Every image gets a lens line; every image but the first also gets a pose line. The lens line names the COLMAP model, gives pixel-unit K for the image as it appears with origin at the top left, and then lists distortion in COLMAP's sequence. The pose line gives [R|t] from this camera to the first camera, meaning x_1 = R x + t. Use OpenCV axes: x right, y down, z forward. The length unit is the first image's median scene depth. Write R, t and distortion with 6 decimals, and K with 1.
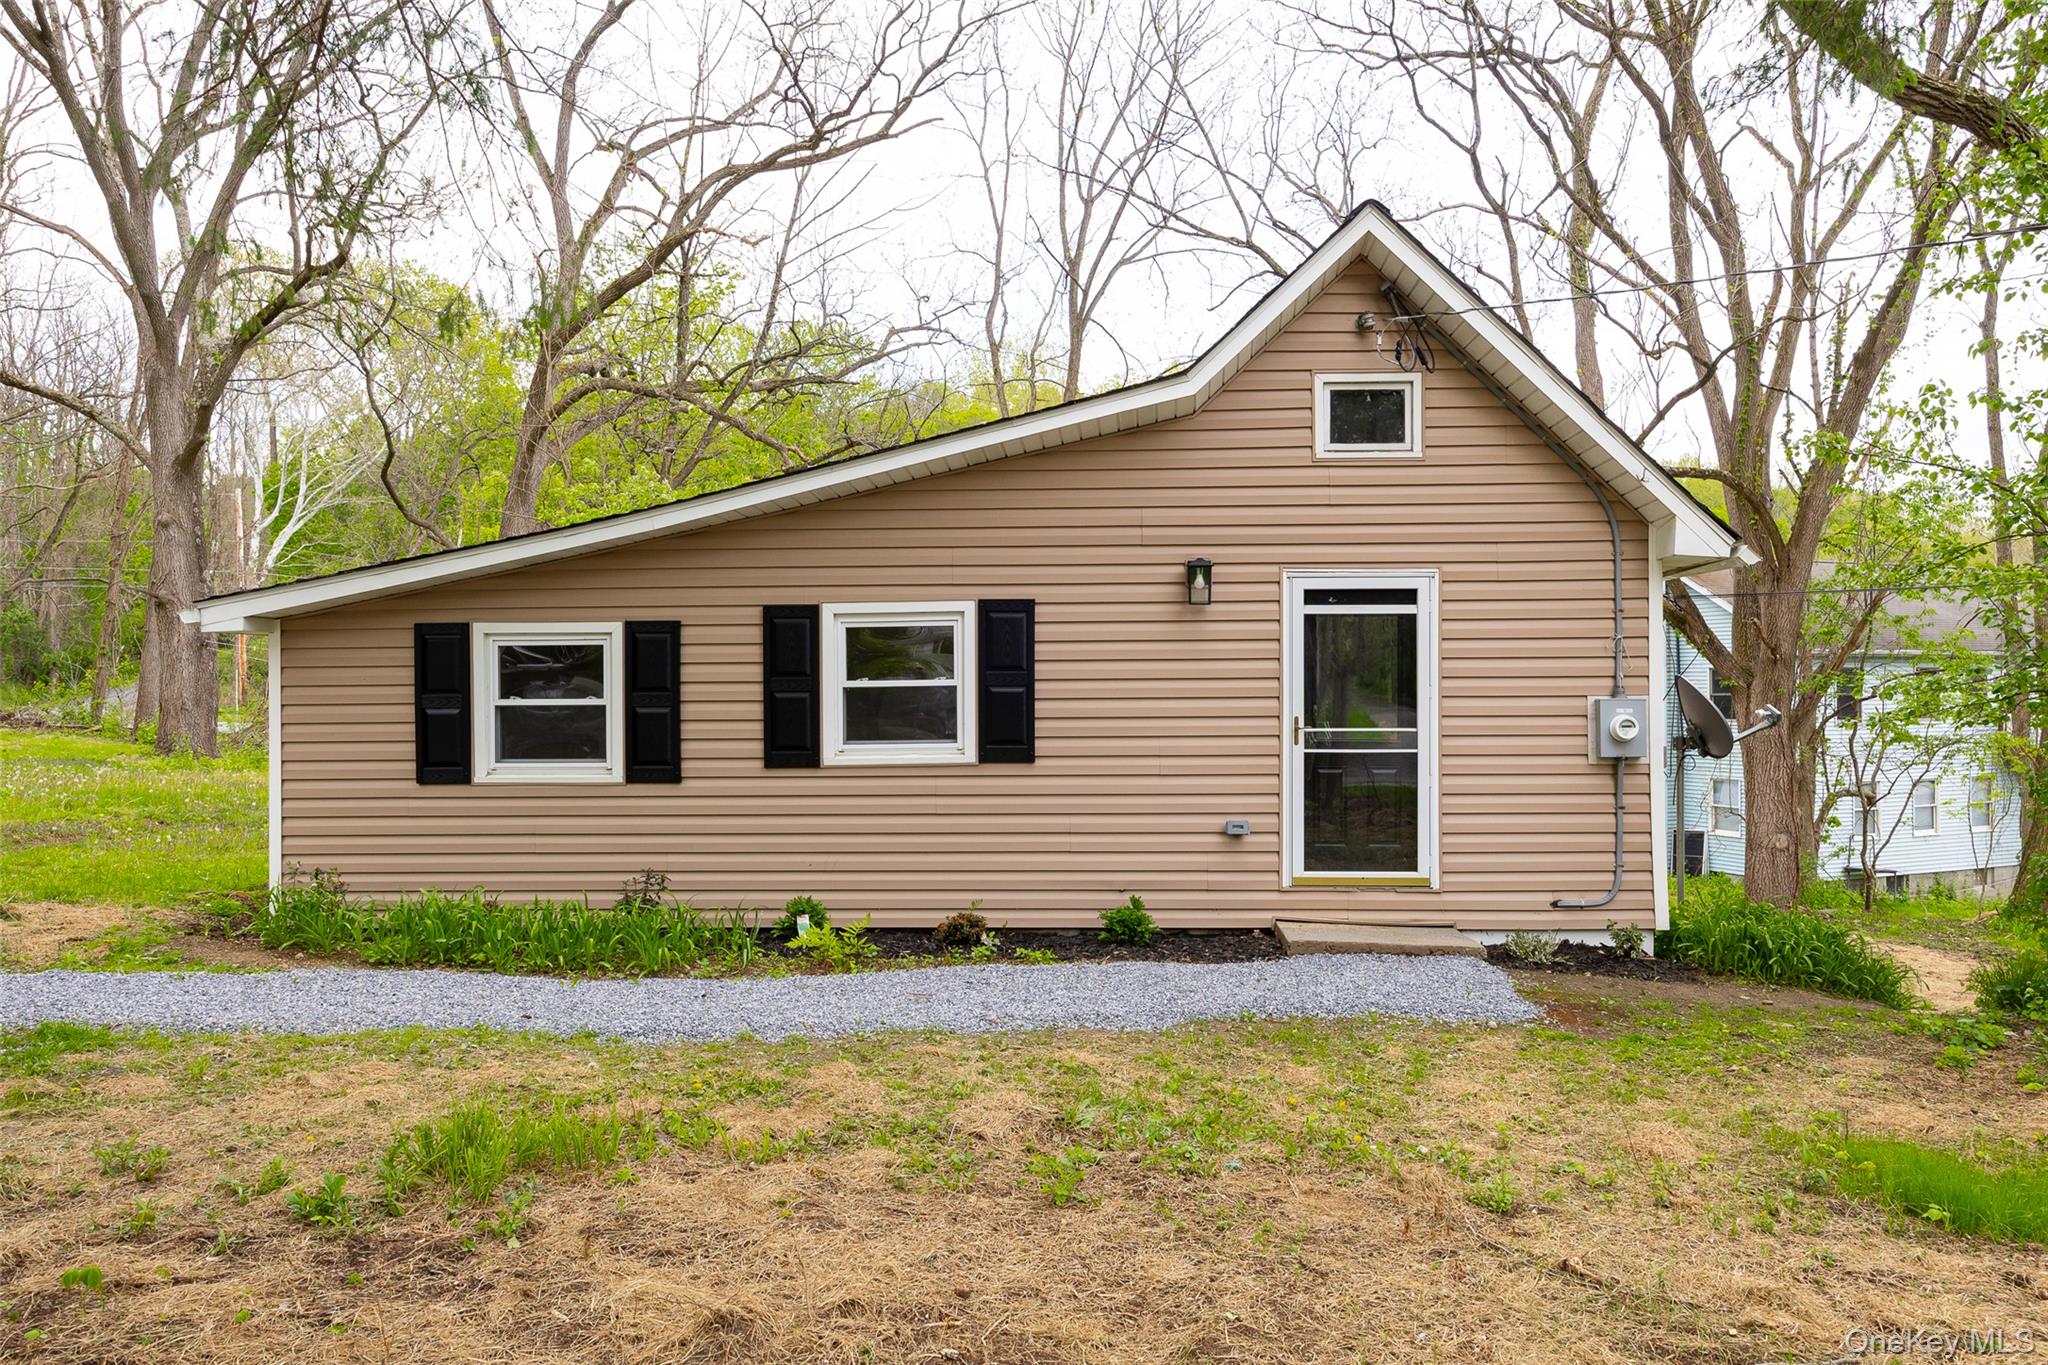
lens RADIAL K [[1438.7, 0, 1022.7], [0, 1438.7, 669.7], [0, 0, 1]] dist [-0.000511, -0.000882]
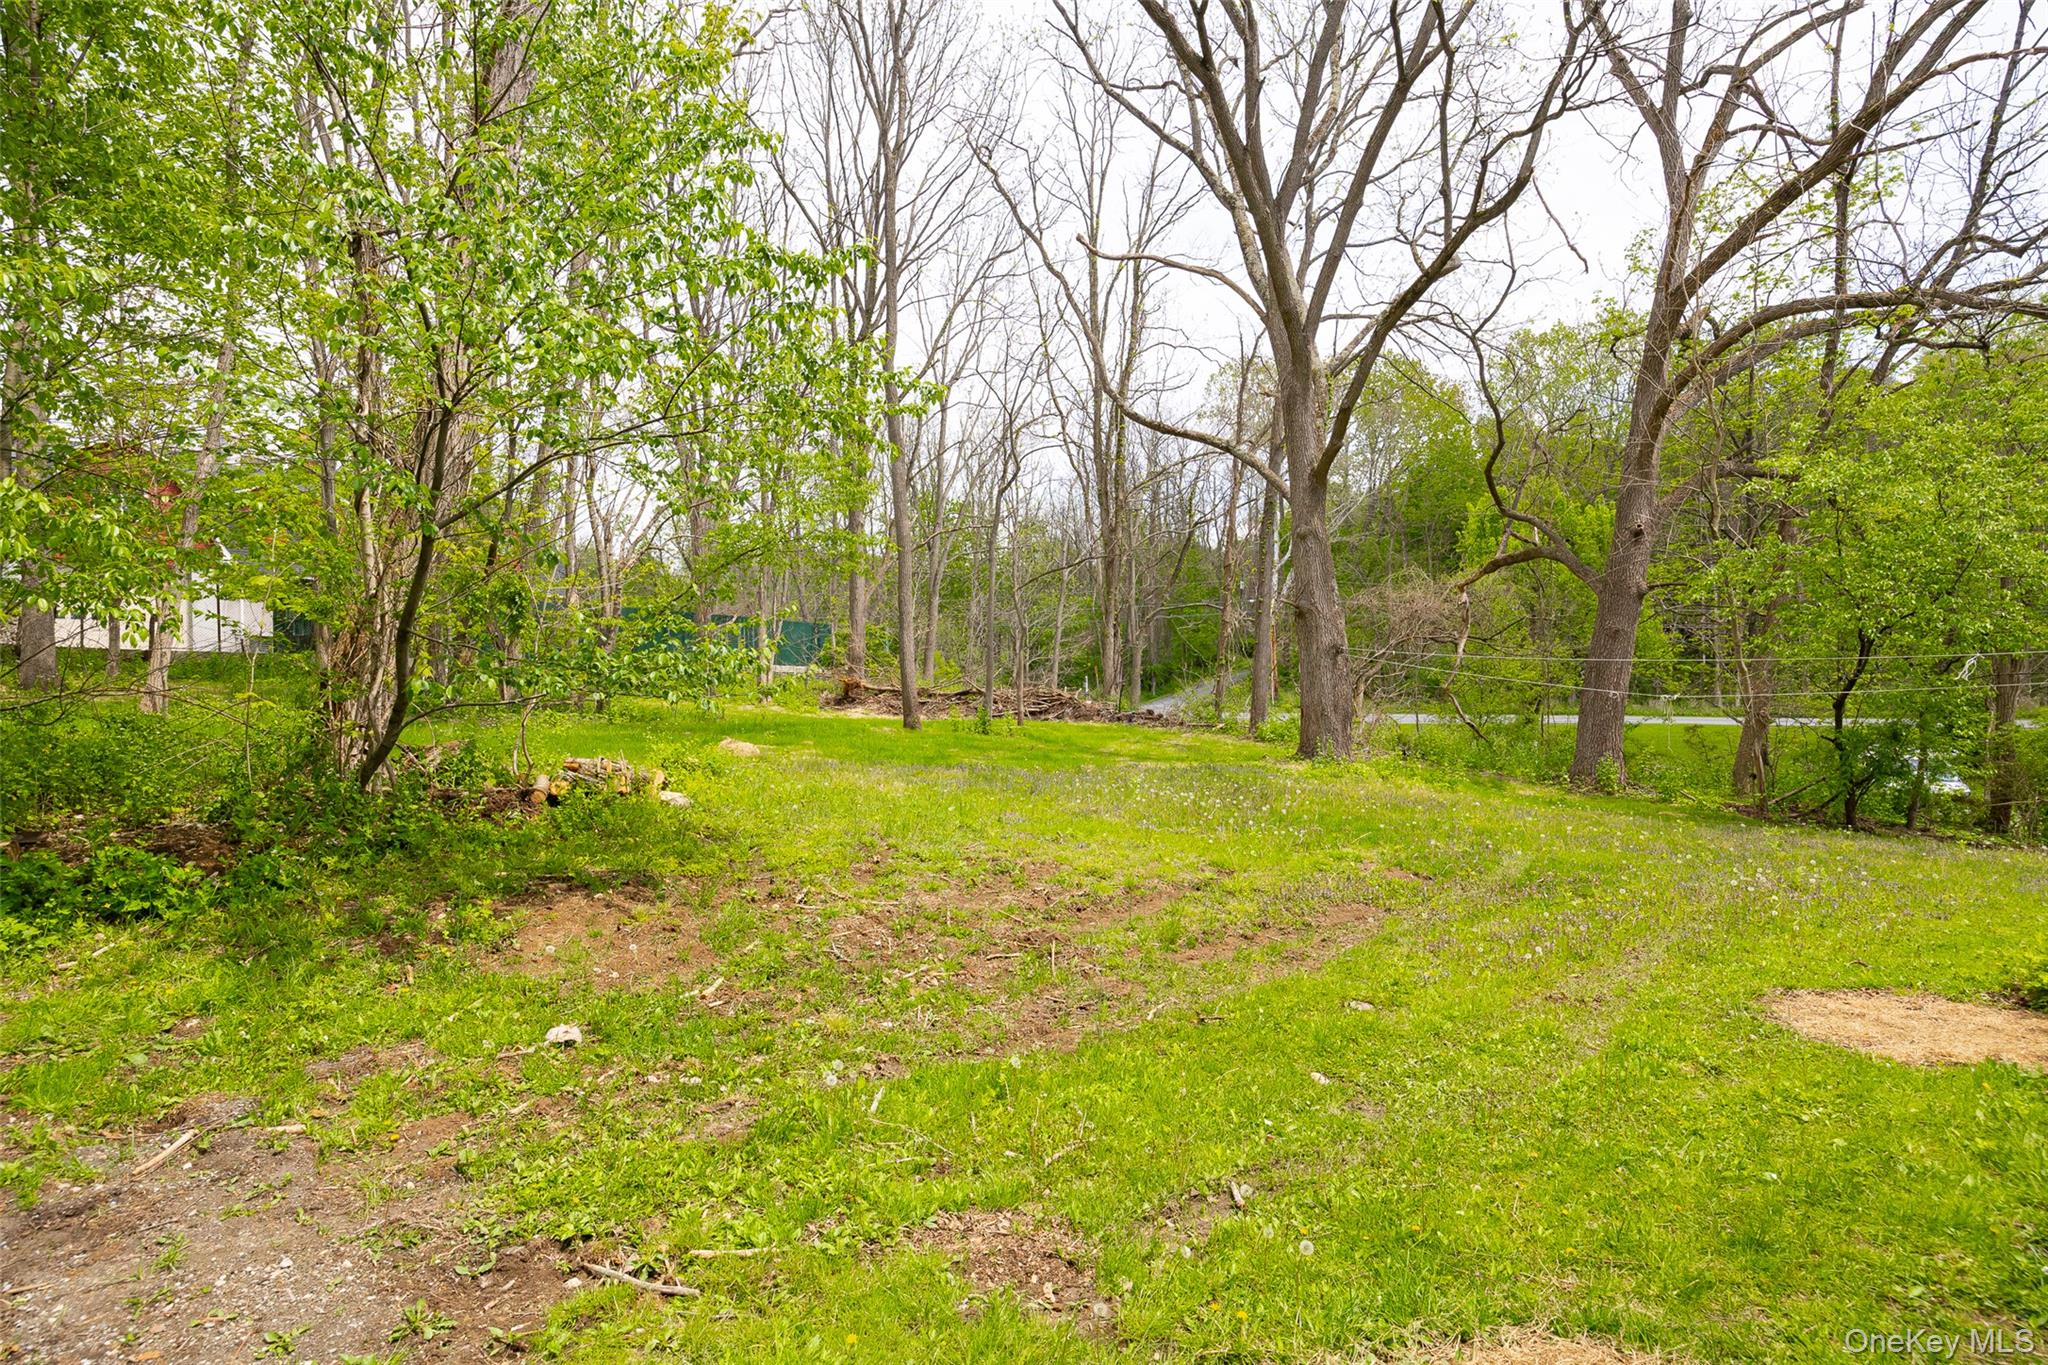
lens RADIAL K [[999.5, 0, 1024.0], [0, 999.5, 682.5], [0, 0, 1]] dist [0.000274, 0.000033]
pose [[0.776843, -0.023069, -0.629271, -0.729561], [0.030950, 0.999520, 0.001566, -0.011826], [0.628933, -0.020693, 0.777184, 0.769139]]
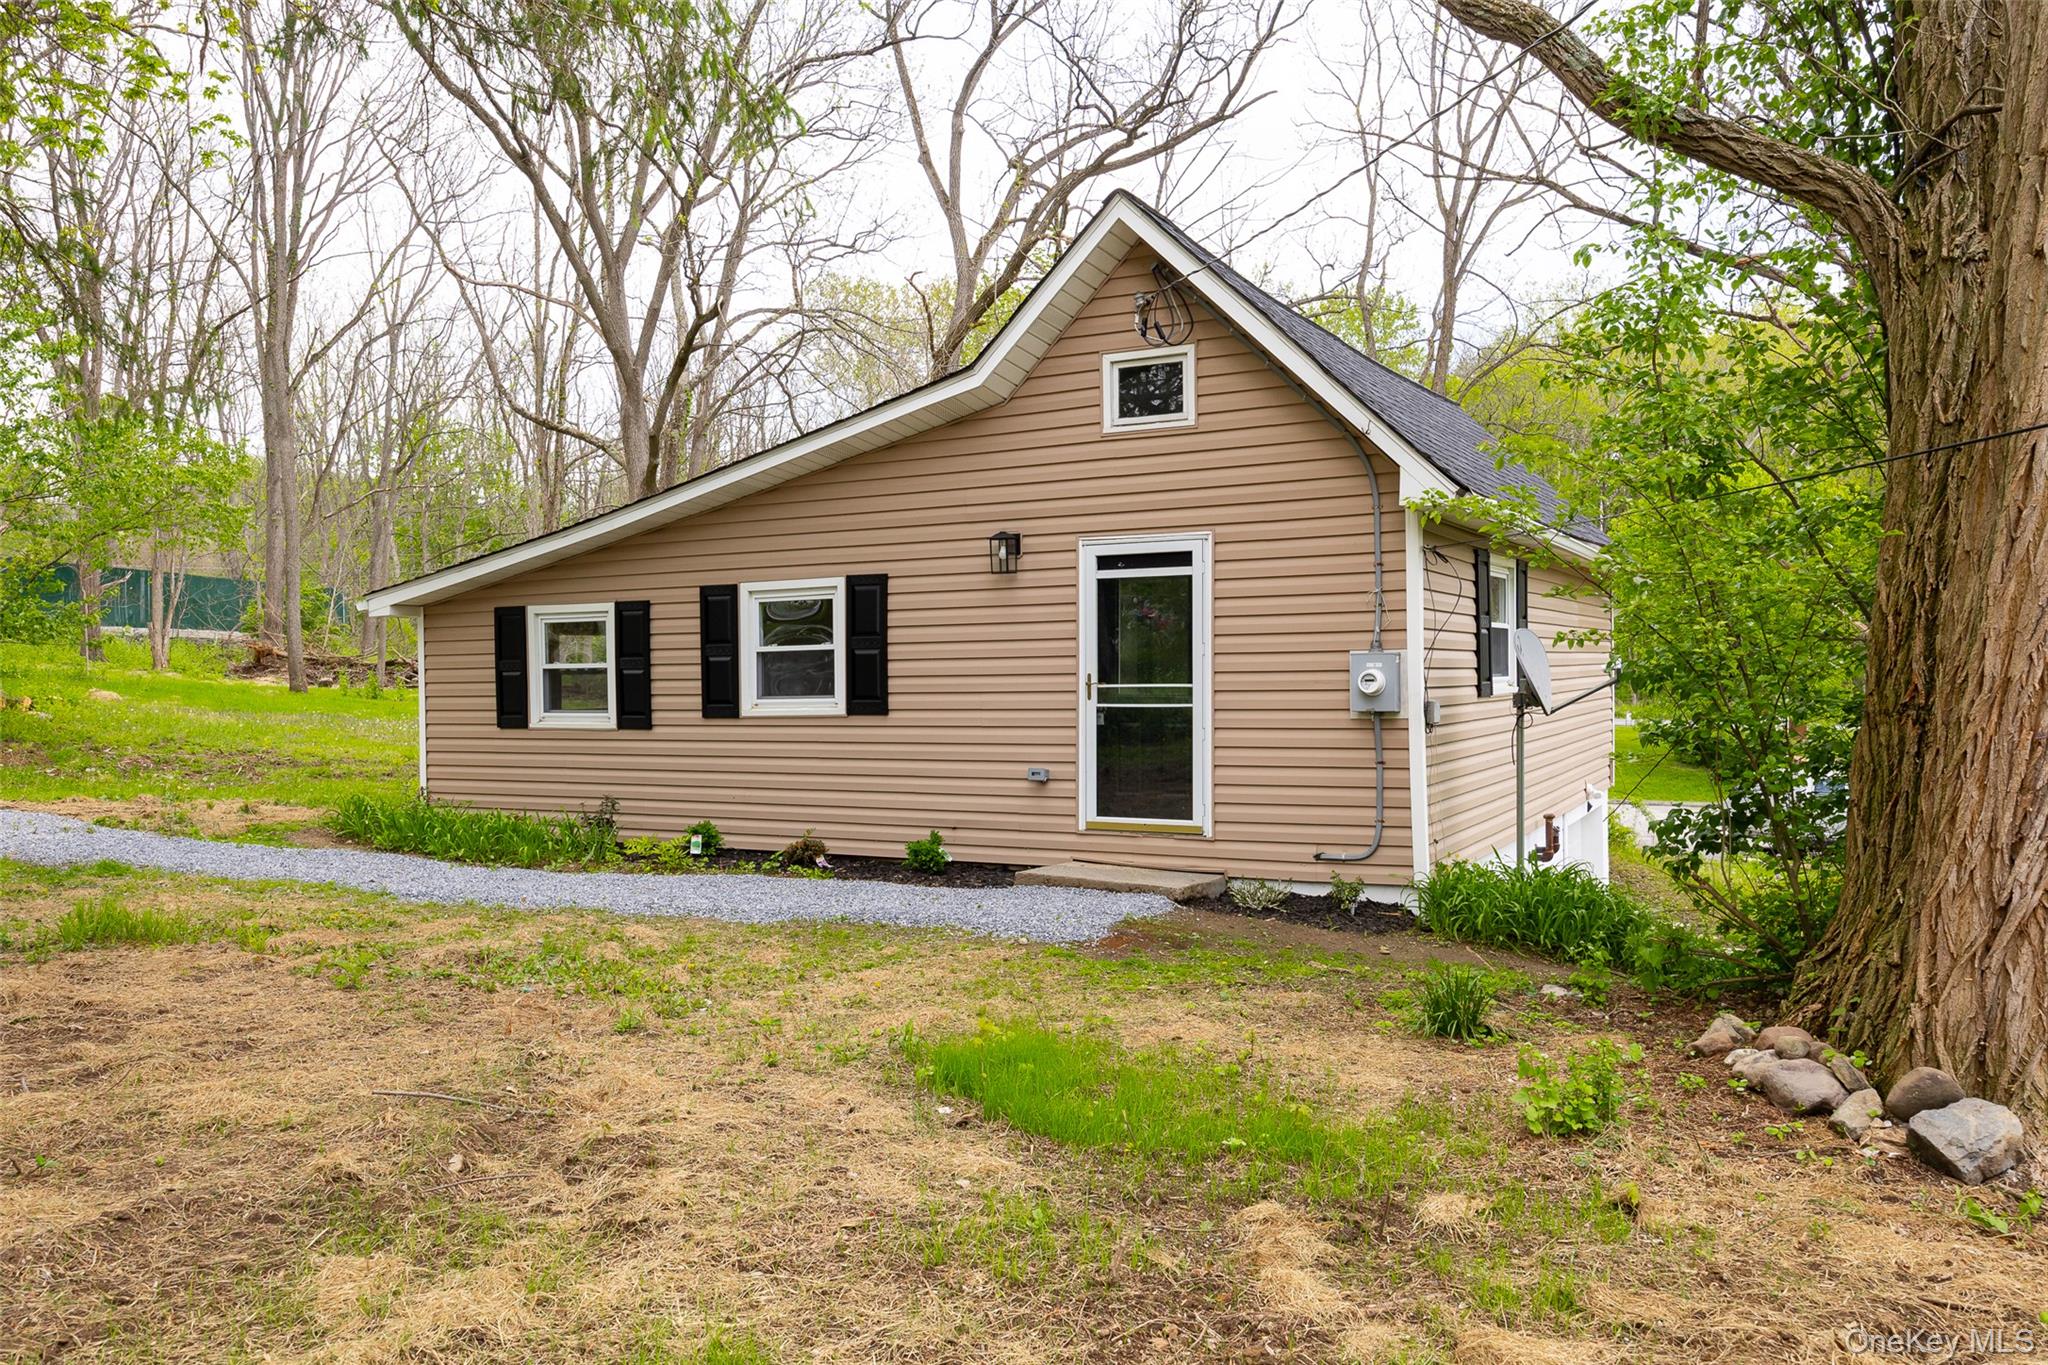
lens RADIAL K [[1484.8, 0, 1024.0], [0, 1484.8, 682.5], [0, 0, 1]] dist [0.004577, 0.001455]
pose [[0.902759, -0.002617, -0.430139, 0.621587], [0.010914, 0.999799, 0.016823, 0.019628], [0.430008, -0.019881, 0.902606, -0.031090]]
